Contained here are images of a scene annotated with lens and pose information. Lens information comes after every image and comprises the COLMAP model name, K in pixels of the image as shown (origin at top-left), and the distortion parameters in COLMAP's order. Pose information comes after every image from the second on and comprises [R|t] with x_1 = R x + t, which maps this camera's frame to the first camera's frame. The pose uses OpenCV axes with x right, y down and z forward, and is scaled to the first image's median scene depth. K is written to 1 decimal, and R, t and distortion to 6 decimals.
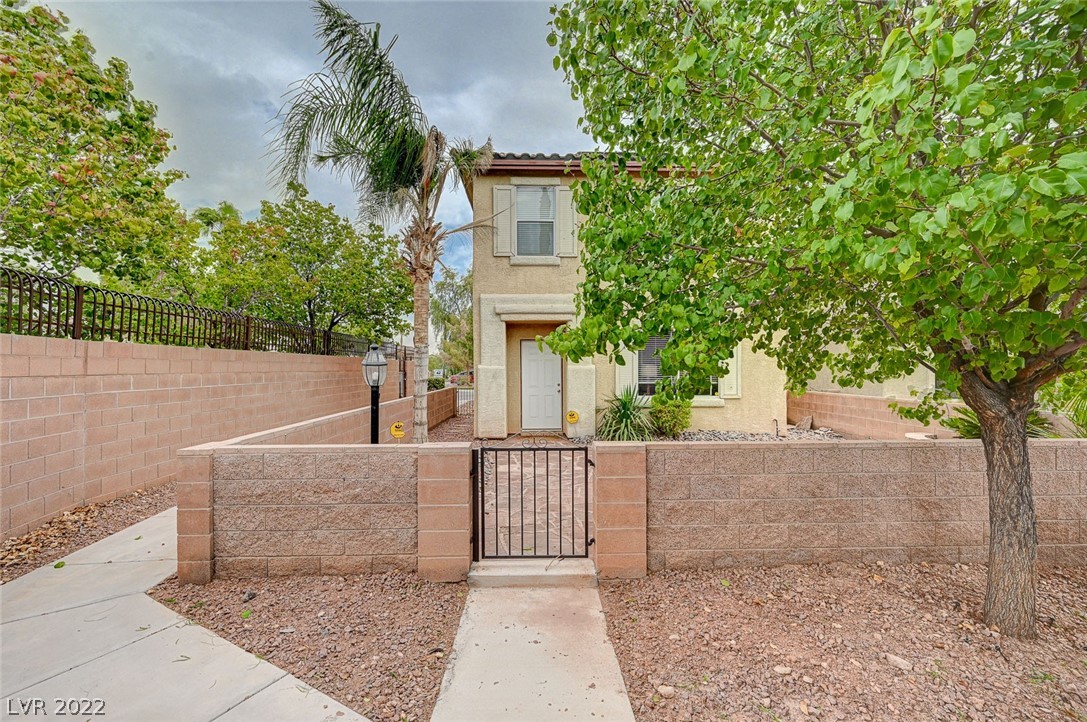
lens RADIAL K [[455.9, 0, 548.0], [0, 455.9, 364.1], [0, 0, 1]] dist [-0.000646, -0.000084]
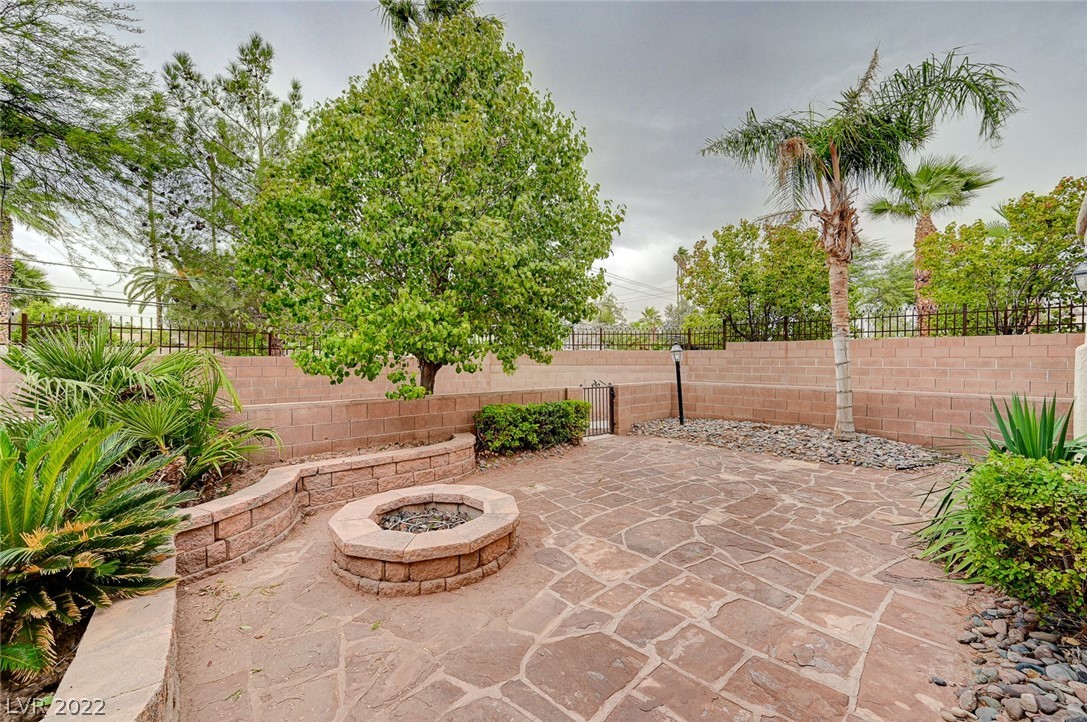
lens RADIAL K [[433.2, 0, 546.4], [0, 433.2, 361.8], [0, 0, 1]] dist [0.003129, 0.000220]
pose [[-0.761813, 0.004148, -0.647783, 0.619319], [0.005037, 0.999987, 0.000480, 0.020251], [0.647777, -0.002897, -0.761825, 0.981525]]
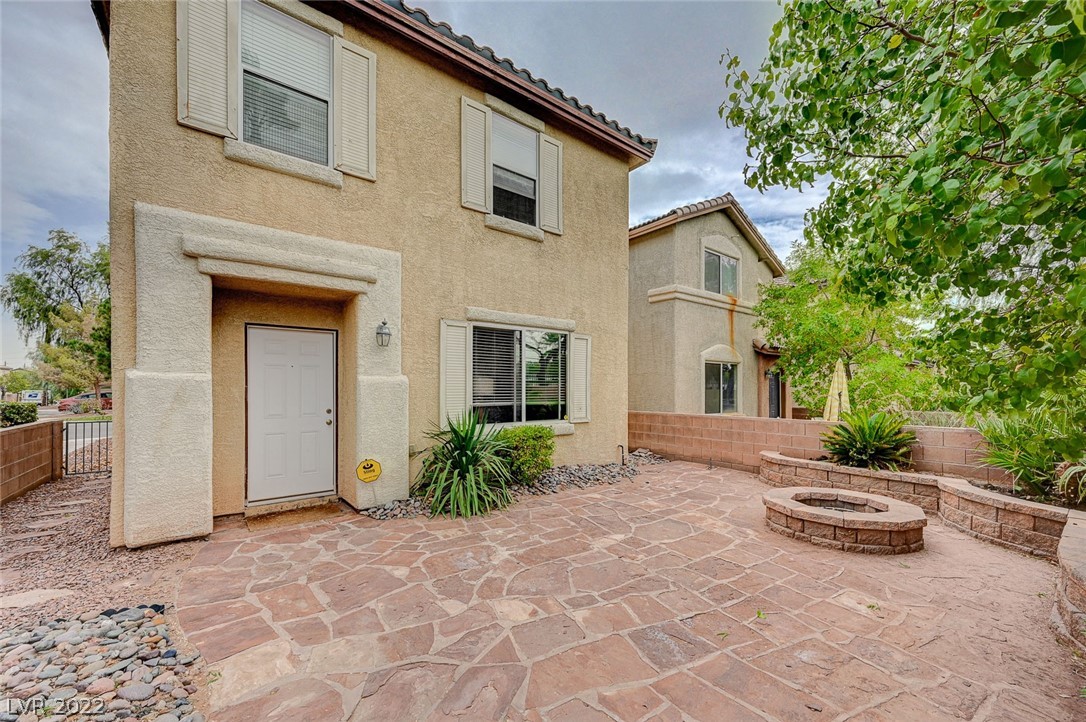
lens RADIAL K [[425.0, 0, 541.9], [0, 425.0, 385.3], [0, 0, 1]] dist [0.011343, 0.000033]
pose [[0.810517, 0.006693, 0.585676, -0.075940], [-0.005794, 0.999977, -0.003410, 0.015093], [-0.585686, -0.000630, 0.810538, 0.460959]]
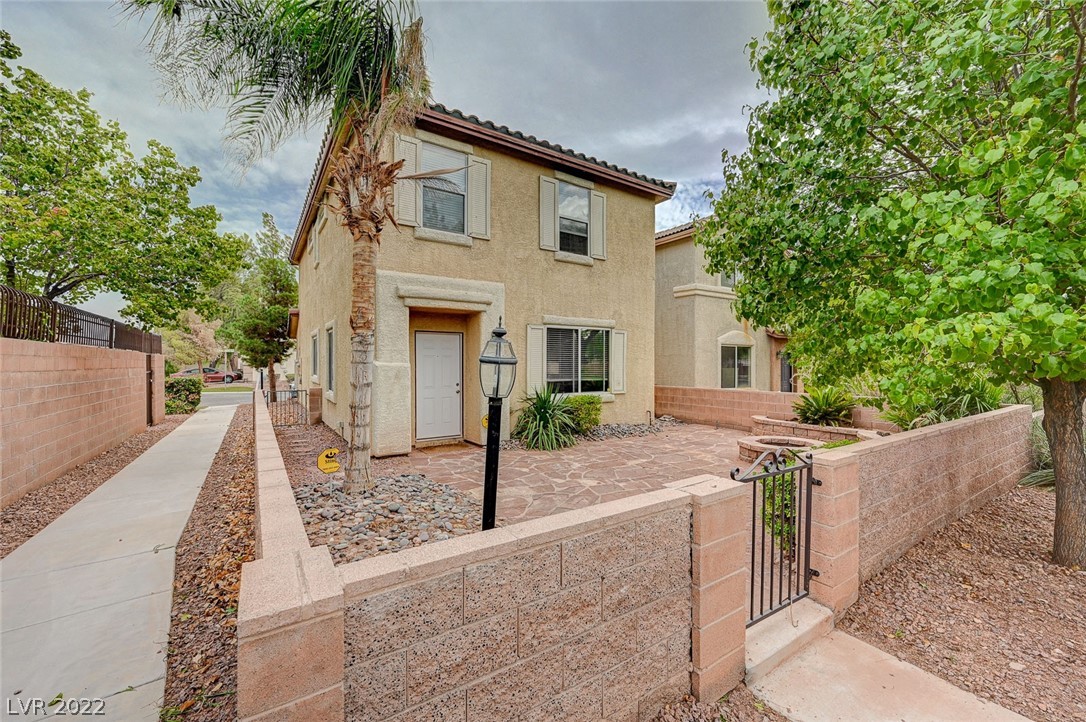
lens RADIAL K [[432.8, 0, 545.9], [0, 432.8, 361.8], [0, 0, 1]] dist [0.003129, 0.000220]
pose [[0.848243, 0.004569, 0.529587, -0.291975], [-0.006249, 0.999980, 0.001383, -0.000151], [-0.529570, -0.004482, 0.848254, 0.228053]]
